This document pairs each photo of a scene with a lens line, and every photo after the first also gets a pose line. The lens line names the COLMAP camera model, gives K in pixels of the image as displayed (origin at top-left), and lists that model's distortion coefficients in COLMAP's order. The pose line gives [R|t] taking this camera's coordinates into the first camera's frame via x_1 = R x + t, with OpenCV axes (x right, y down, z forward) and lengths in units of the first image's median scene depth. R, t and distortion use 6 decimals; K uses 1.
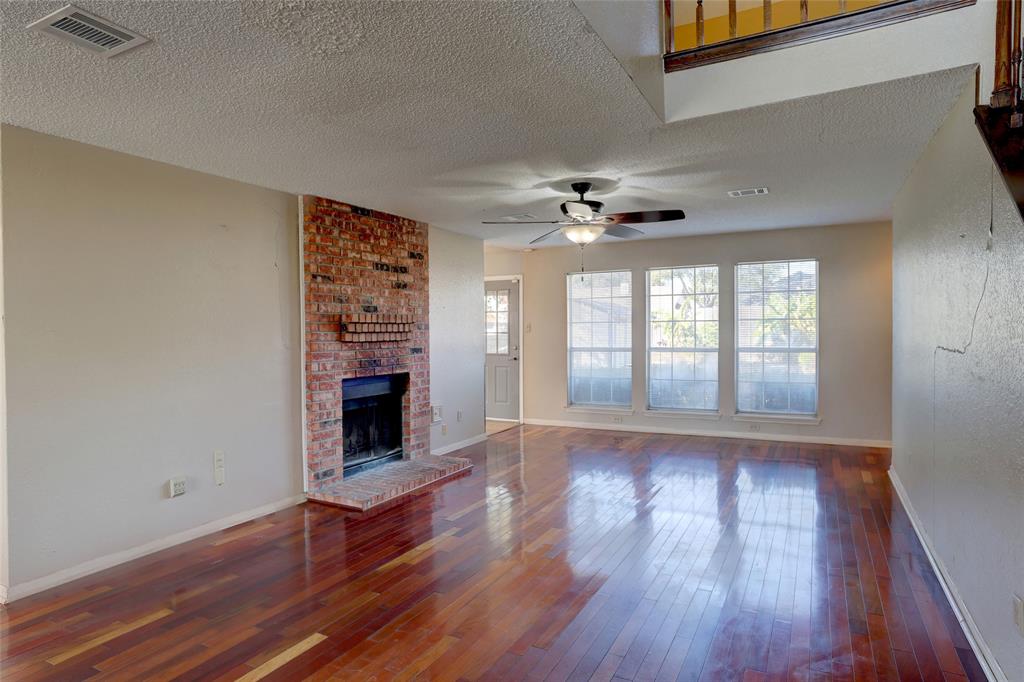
lens RADIAL K [[586.0, 0, 507.7], [0, 586.0, 339.1], [0, 0, 1]] dist [0.004464, 0.000336]
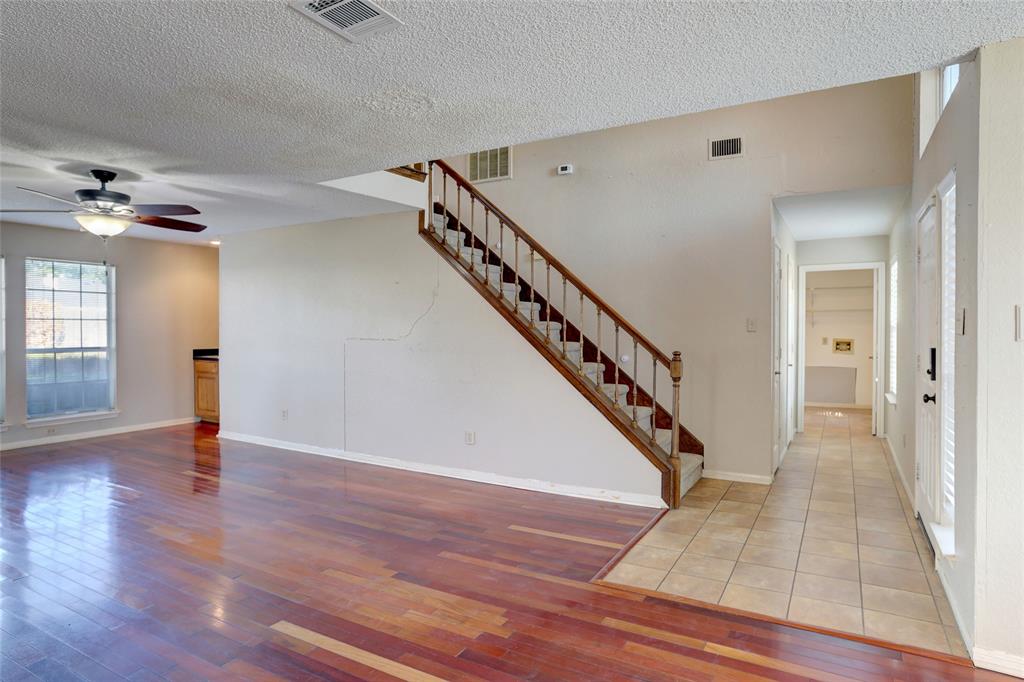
lens RADIAL K [[586.0, 0, 506.7], [0, 586.0, 337.3], [0, 0, 1]] dist [0.004464, 0.000336]
pose [[0.031769, -0.014494, 0.999390, -0.792555], [0.019311, 0.999717, 0.013885, -0.001547], [-0.999309, 0.018858, 0.032040, 0.334067]]
